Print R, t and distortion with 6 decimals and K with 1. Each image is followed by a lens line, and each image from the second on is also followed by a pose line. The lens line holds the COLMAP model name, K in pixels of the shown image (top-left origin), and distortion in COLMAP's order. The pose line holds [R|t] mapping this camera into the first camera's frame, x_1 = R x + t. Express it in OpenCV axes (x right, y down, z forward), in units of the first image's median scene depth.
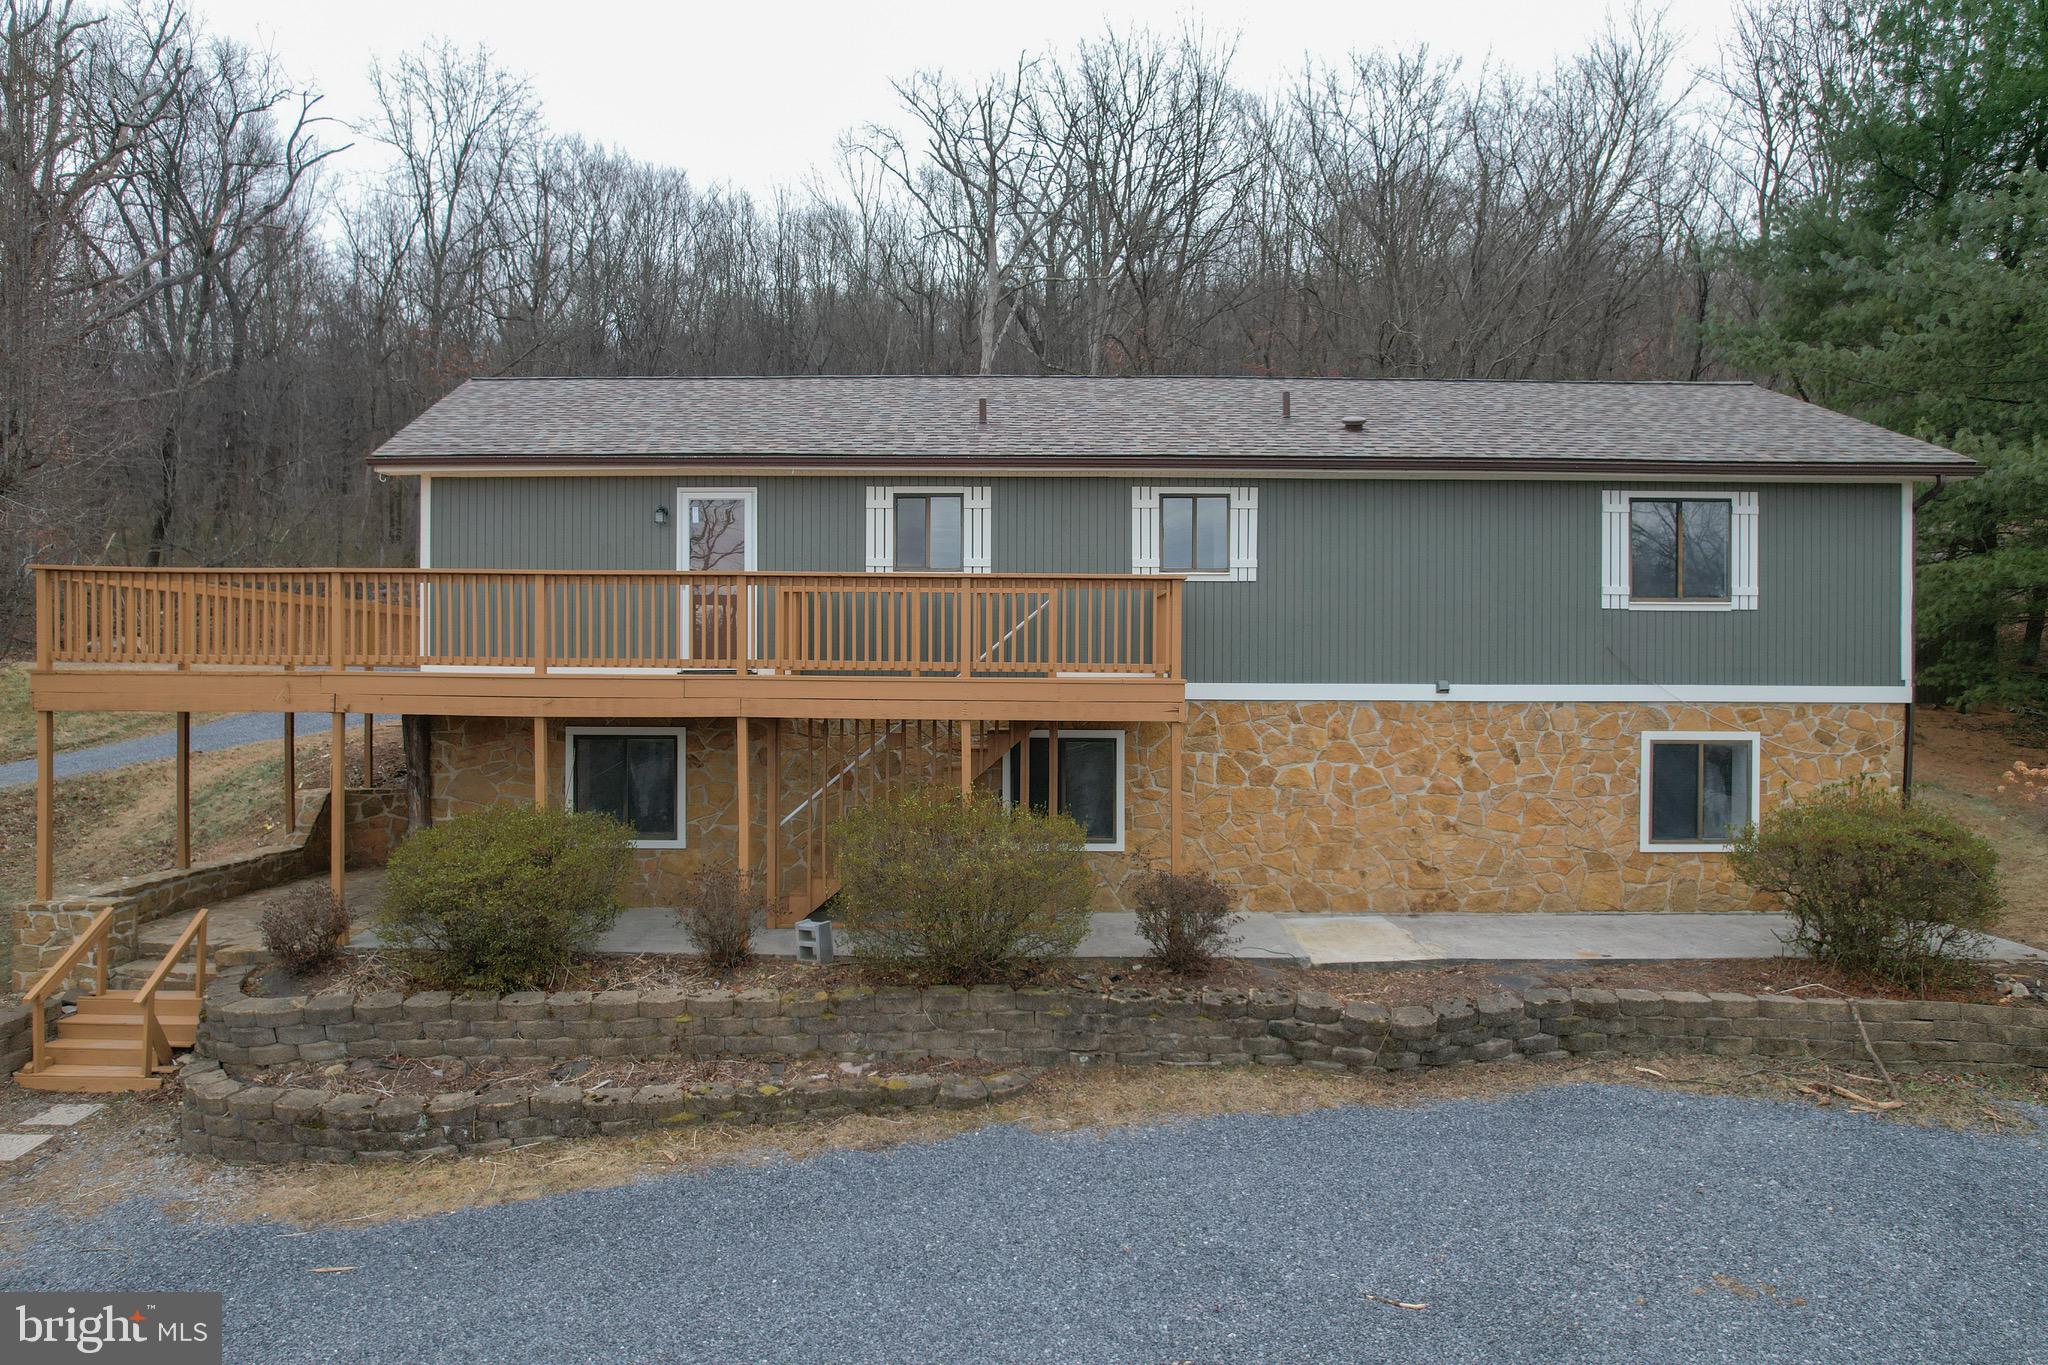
lens RADIAL K [[1309.1, 0, 1024.0], [0, 1309.1, 682.5], [0, 0, 1]] dist [-0.070993, 0.067106]
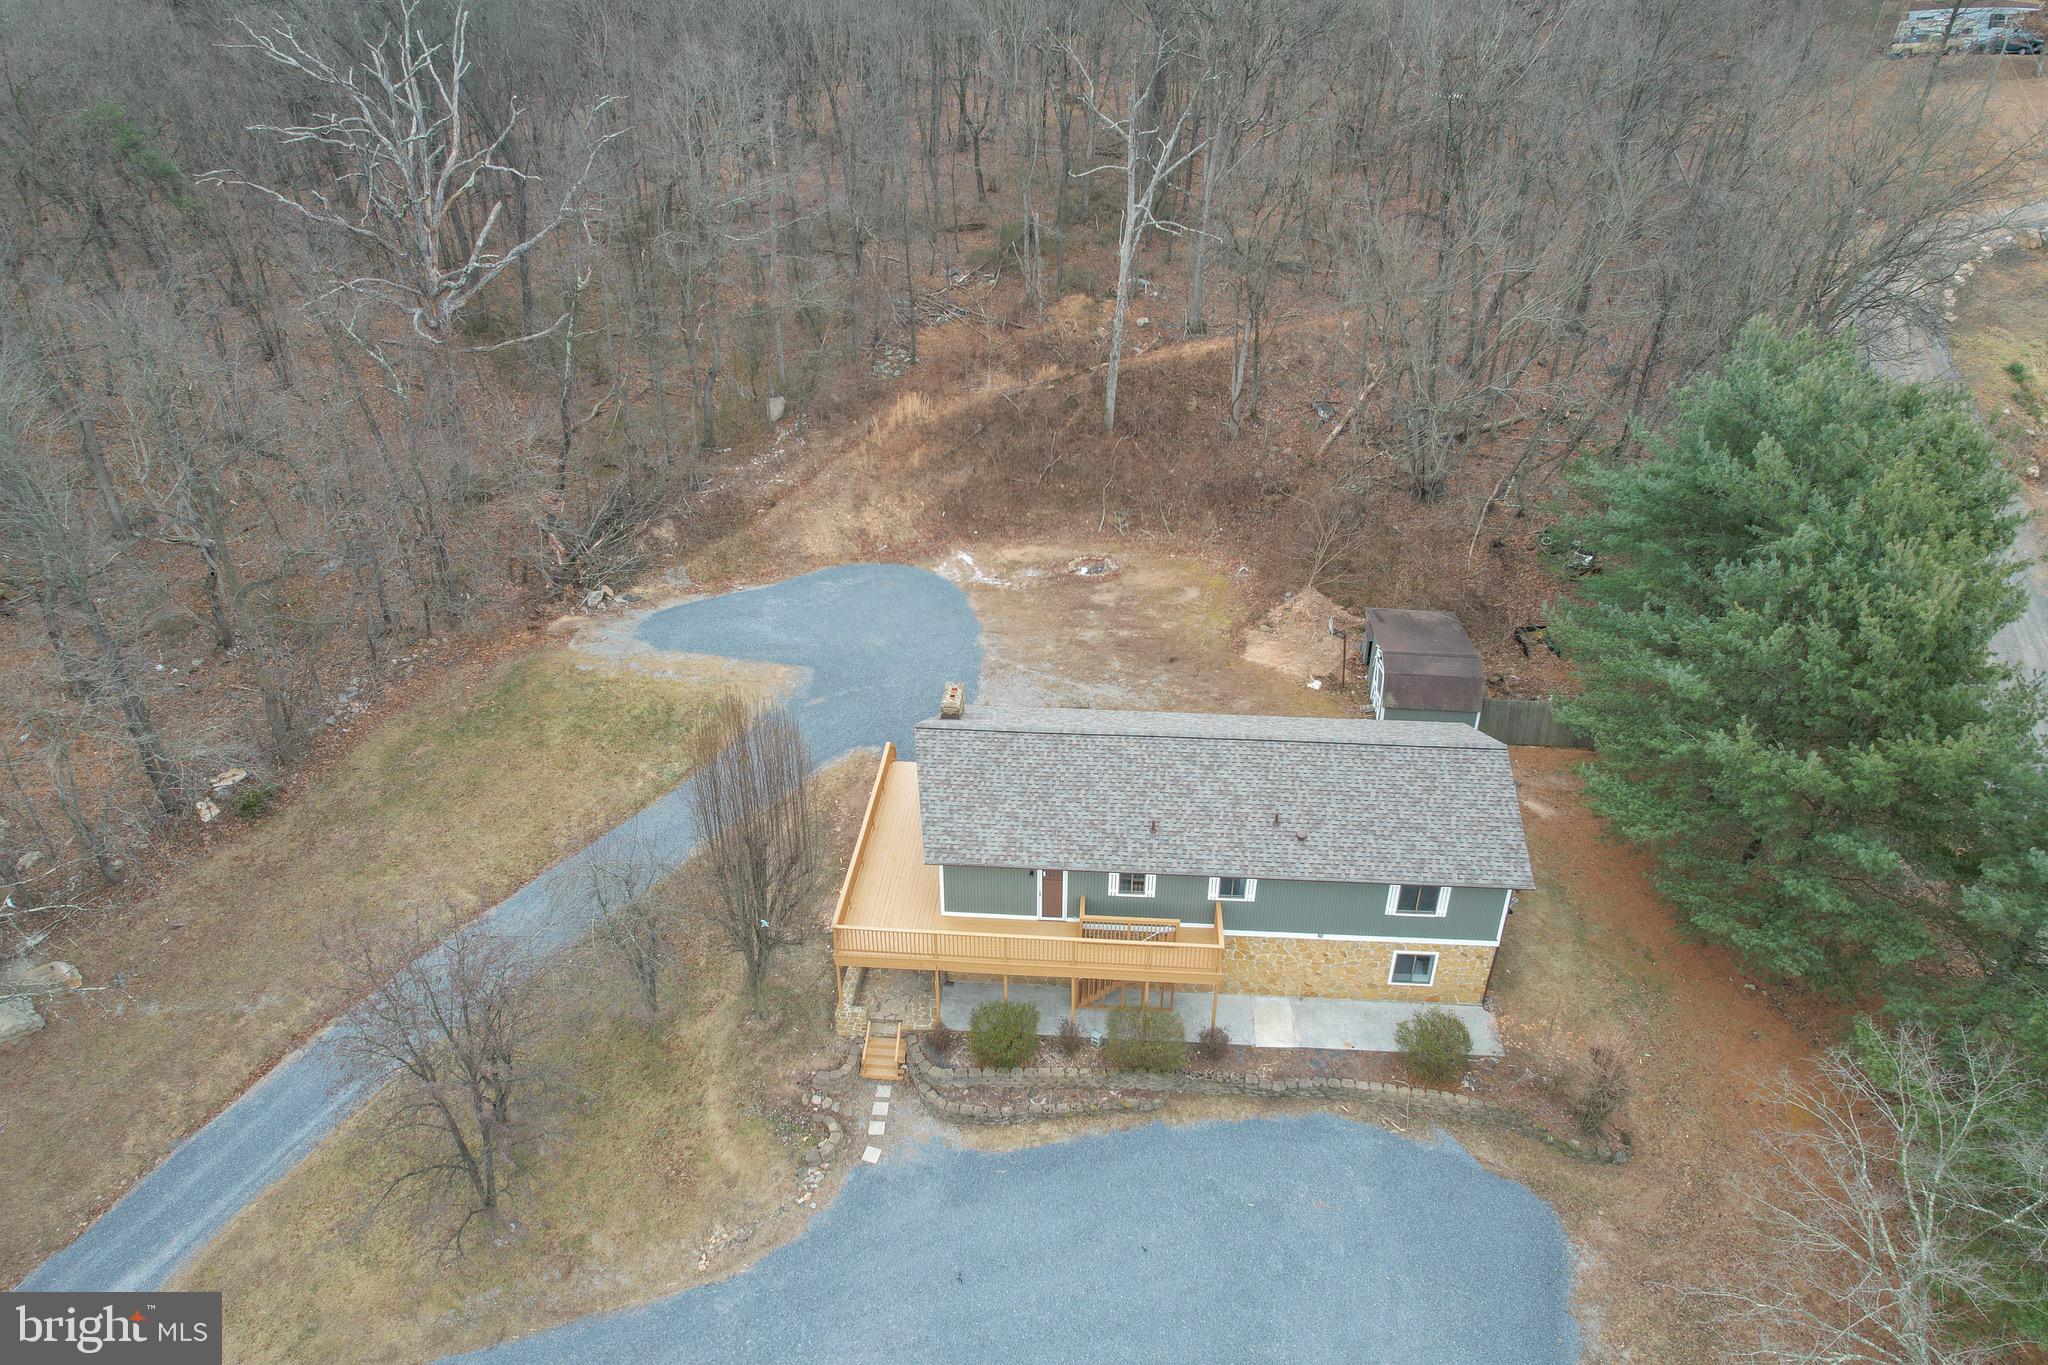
lens RADIAL K [[1309.1, 0, 1024.0], [0, 1309.1, 682.5], [0, 0, 1]] dist [-0.070993, 0.067106]
pose [[0.998335, 0.029858, -0.049363, -0.202215], [-0.002220, 0.874900, 0.484298, -2.040051], [0.057648, -0.483382, 0.873509, -1.319319]]
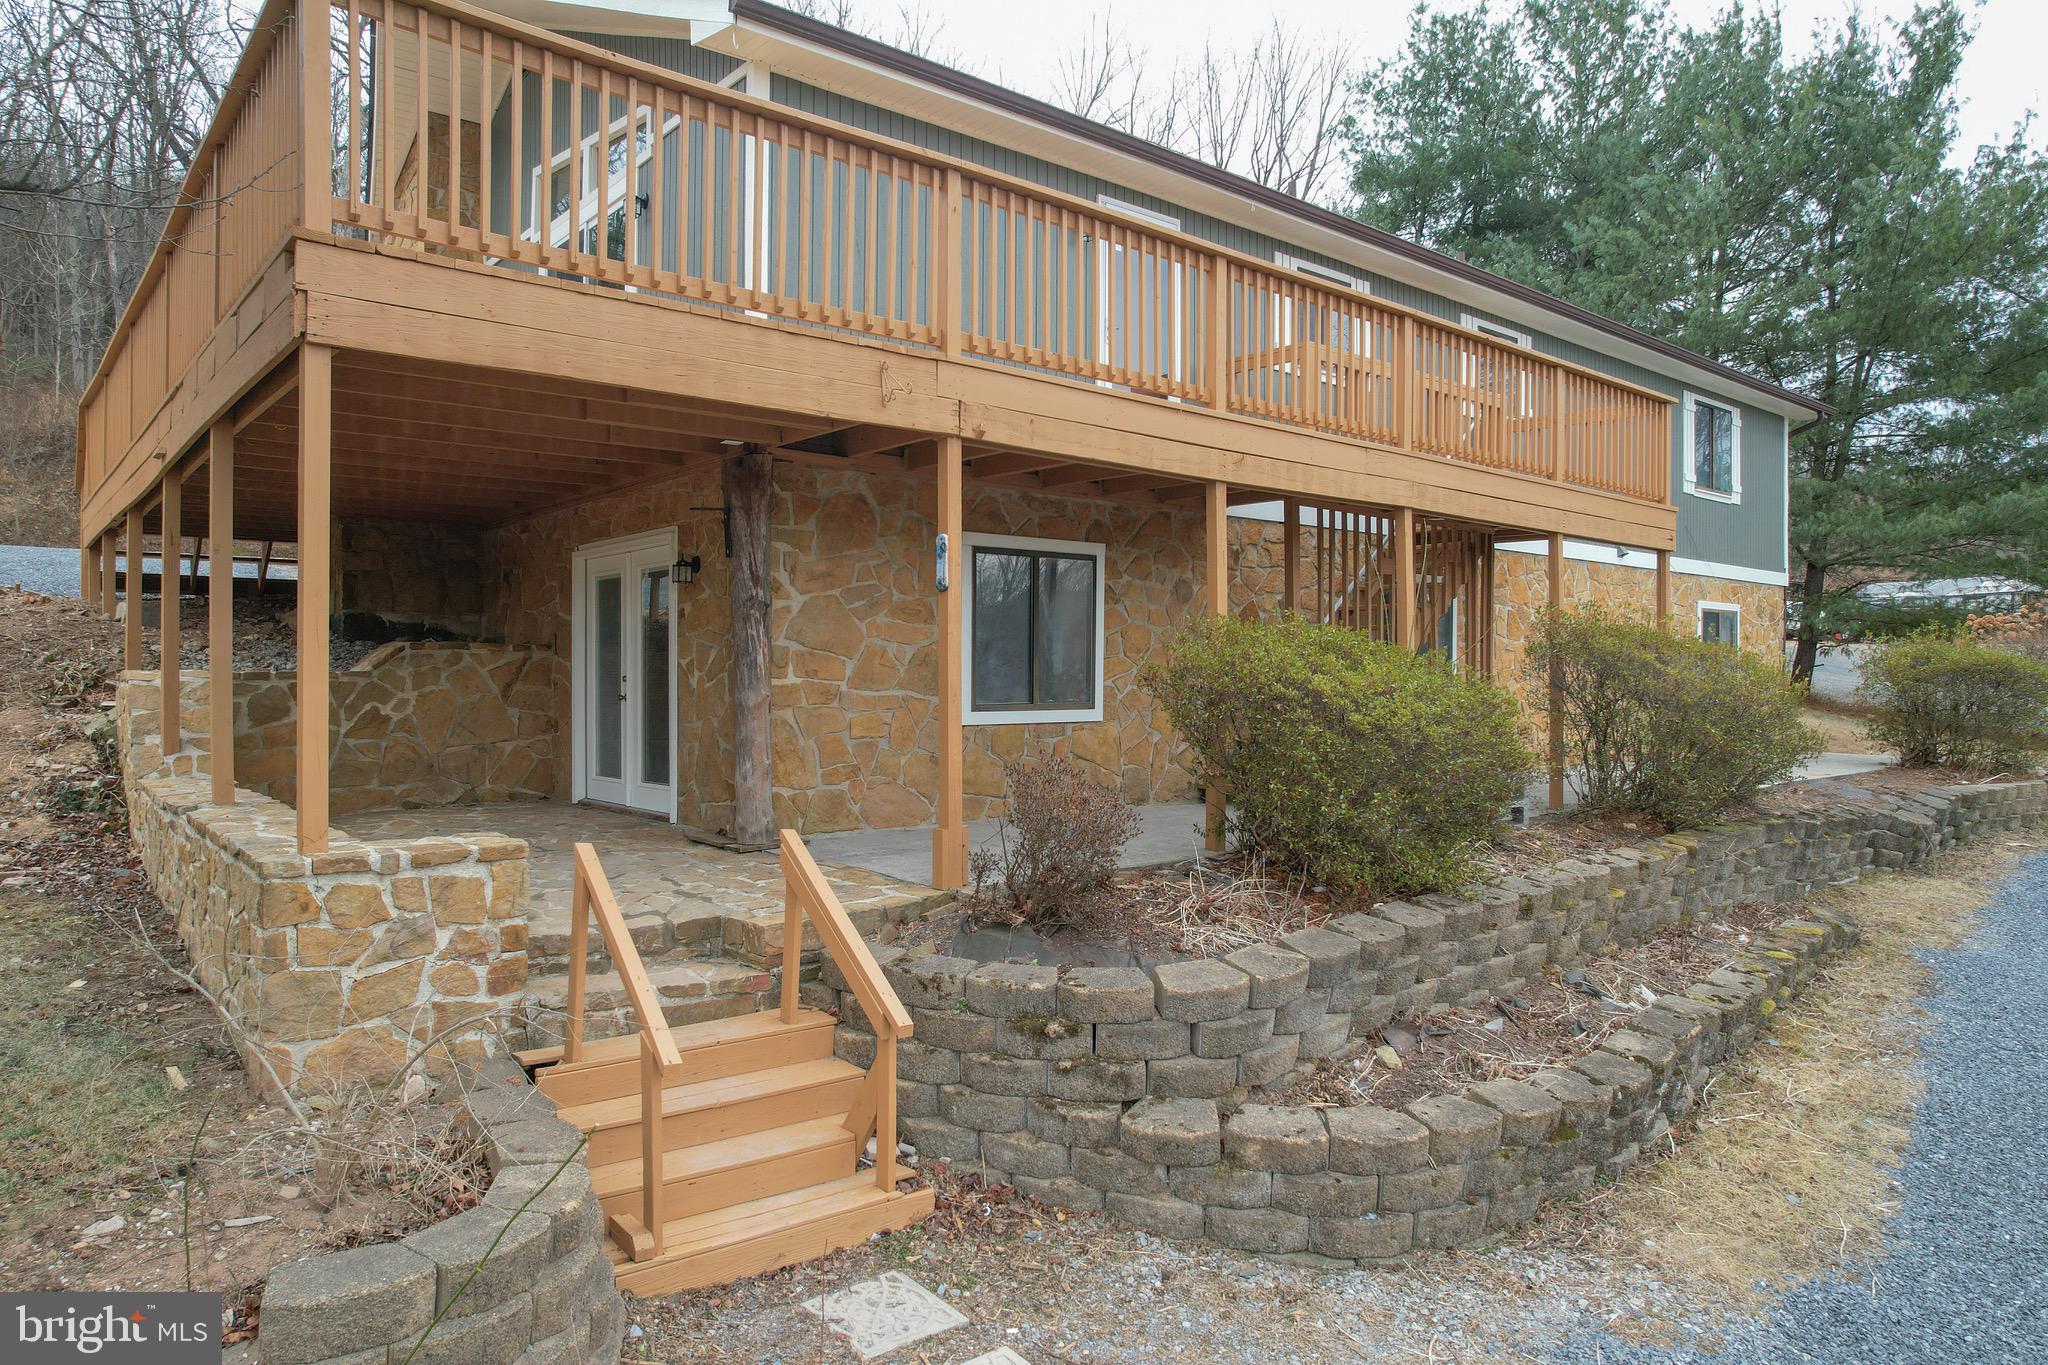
lens RADIAL K [[1309.1, 0, 1024.0], [0, 1309.1, 682.5], [0, 0, 1]] dist [-0.070993, 0.067106]
pose [[0.762320, -0.005582, 0.647176, -0.857615], [0.002858, 0.999982, 0.005258, 0.120194], [-0.647193, -0.002158, 0.762323, 0.583936]]
